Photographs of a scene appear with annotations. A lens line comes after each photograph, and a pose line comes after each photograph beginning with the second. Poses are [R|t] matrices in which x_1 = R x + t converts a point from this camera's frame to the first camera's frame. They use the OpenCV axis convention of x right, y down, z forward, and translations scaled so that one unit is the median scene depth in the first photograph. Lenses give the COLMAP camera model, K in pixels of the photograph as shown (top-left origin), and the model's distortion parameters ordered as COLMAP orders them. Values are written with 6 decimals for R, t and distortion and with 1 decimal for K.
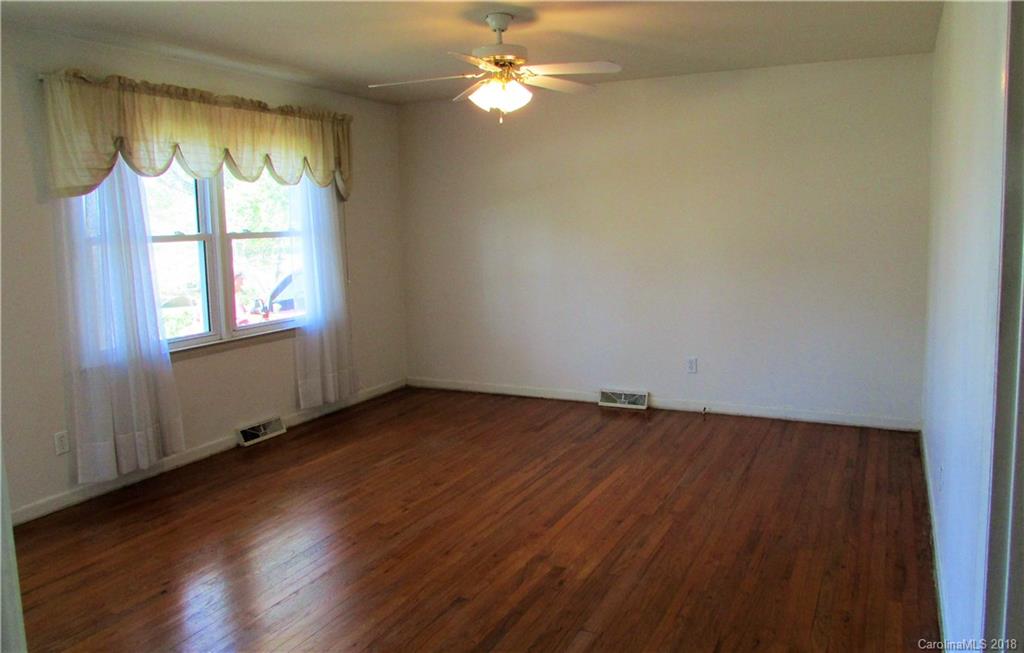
lens RADIAL K [[768.2, 0, 512.0], [0, 768.2, 300.4], [0, 0, 1]] dist [0.000645, -0.000922]
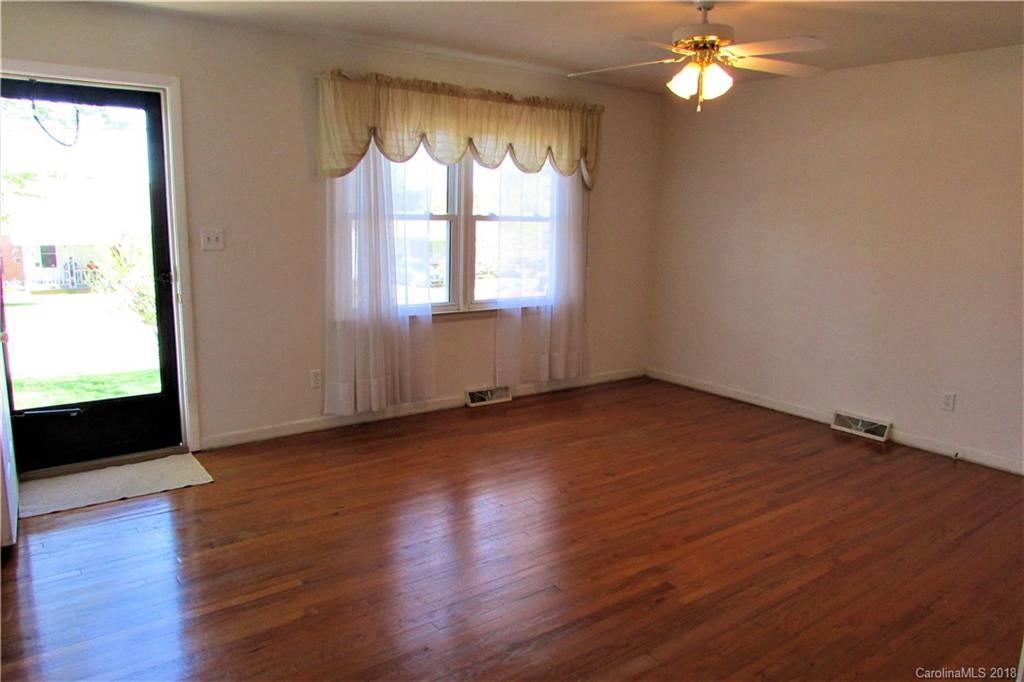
lens RADIAL K [[727.8, 0, 512.0], [0, 727.8, 341.0], [0, 0, 1]] dist [-0.008310, -0.000808]
pose [[0.889777, 0.127600, -0.438196, 0.183899], [-0.094243, 0.990798, 0.097149, -0.017131], [0.446559, -0.045144, 0.893614, 0.087883]]
